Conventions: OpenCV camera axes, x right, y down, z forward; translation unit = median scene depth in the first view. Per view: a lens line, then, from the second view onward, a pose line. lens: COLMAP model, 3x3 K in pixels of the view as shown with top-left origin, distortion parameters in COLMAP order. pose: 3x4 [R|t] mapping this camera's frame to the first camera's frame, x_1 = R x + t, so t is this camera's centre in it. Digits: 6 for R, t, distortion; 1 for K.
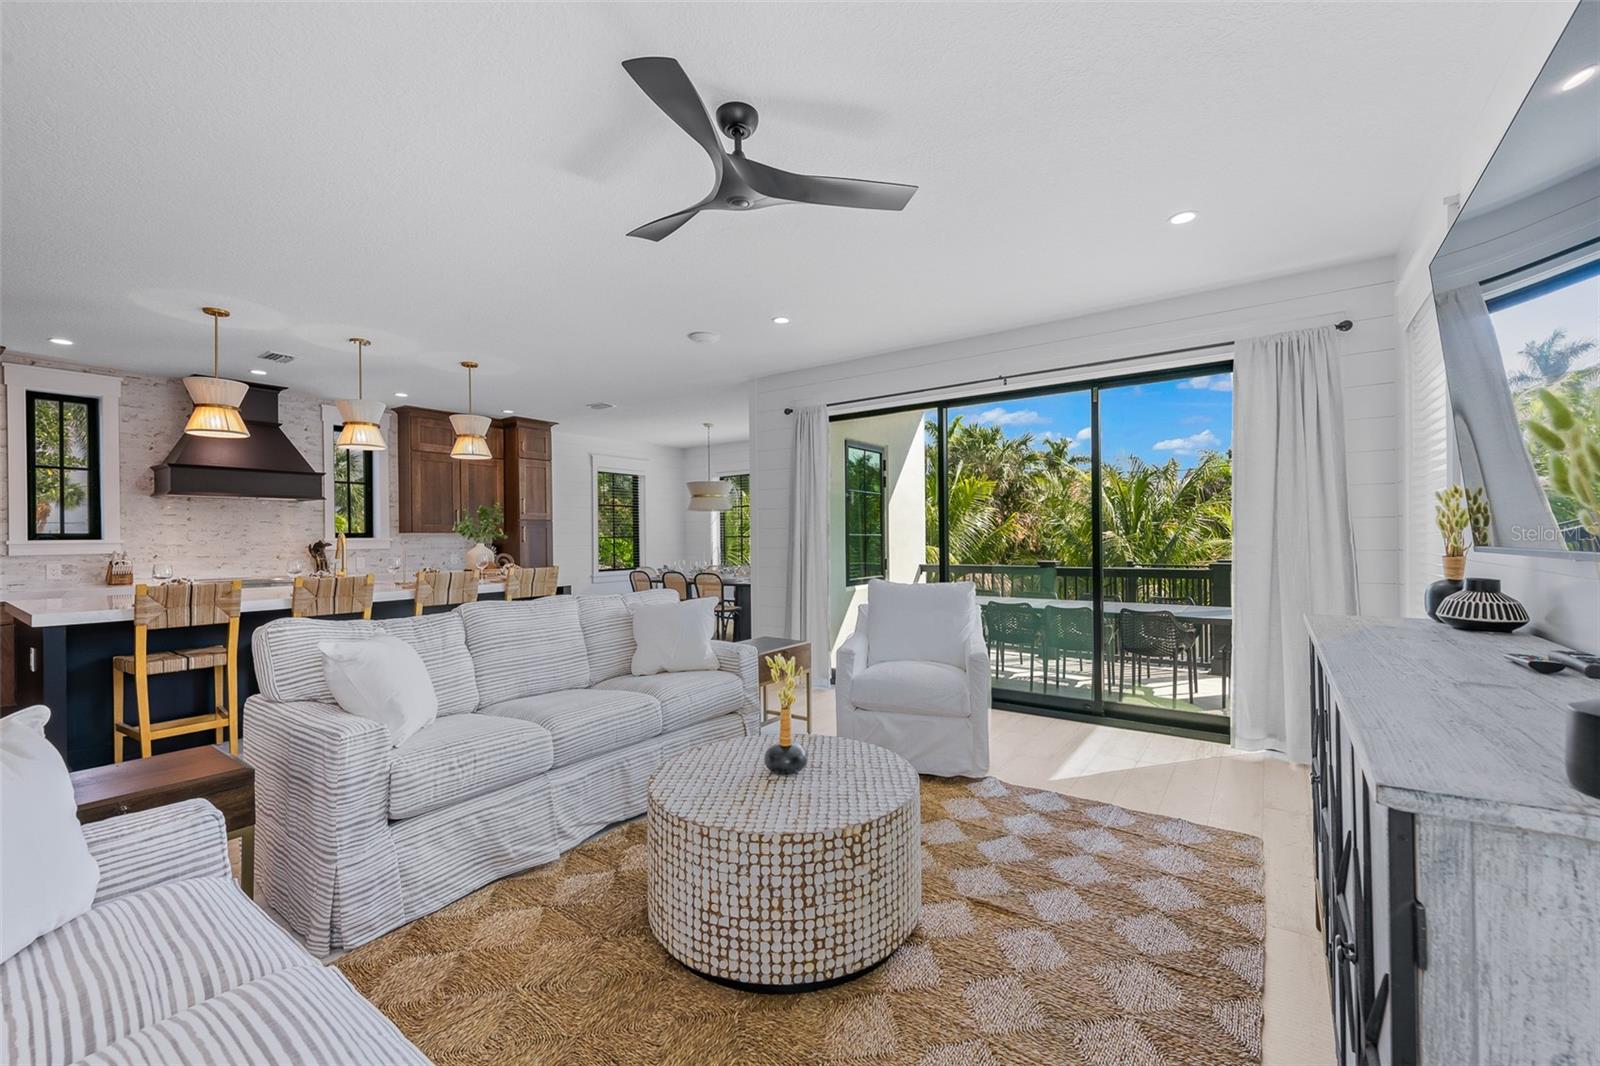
lens RADIAL K [[649.6, 0, 808.2], [0, 649.6, 531.2], [0, 0, 1]] dist [0.001943, 0.000235]
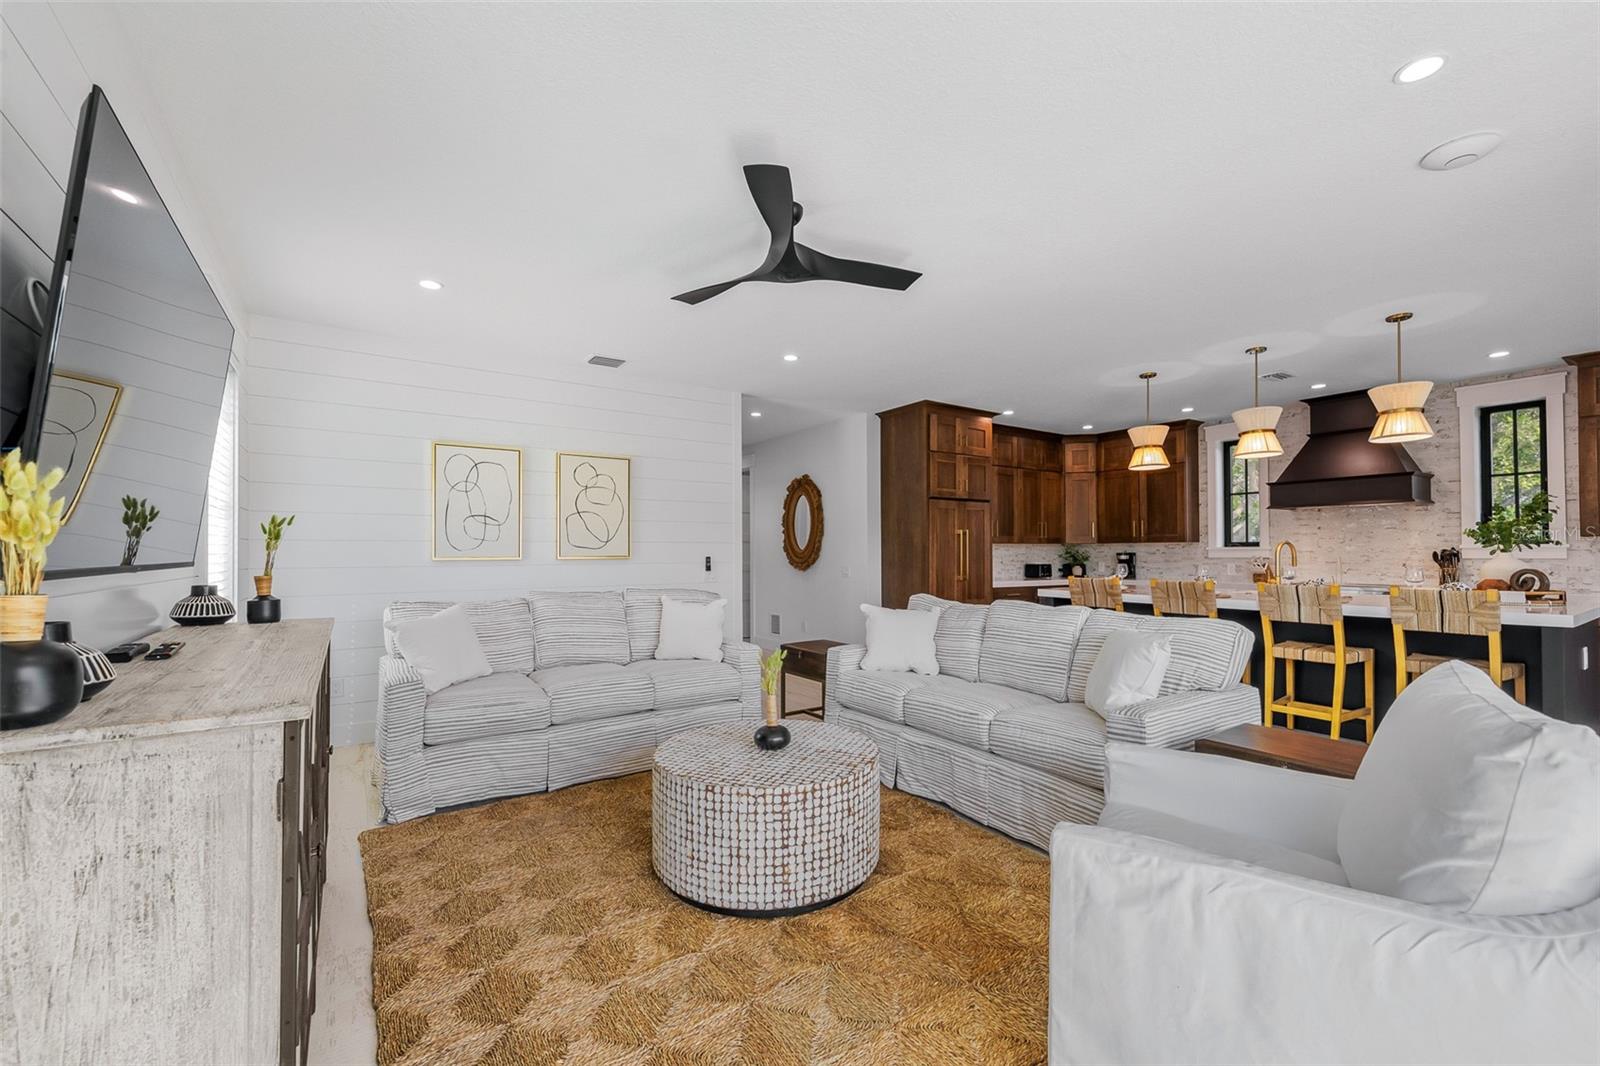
lens RADIAL K [[649.6, 0, 810.3], [0, 649.6, 546.3], [0, 0, 1]] dist [0.001943, 0.000235]
pose [[-0.326138, 0.003231, -0.945317, 0.395971], [0.016641, 0.999859, -0.002324, 0.001082], [0.945176, -0.016489, -0.326145, 0.556618]]
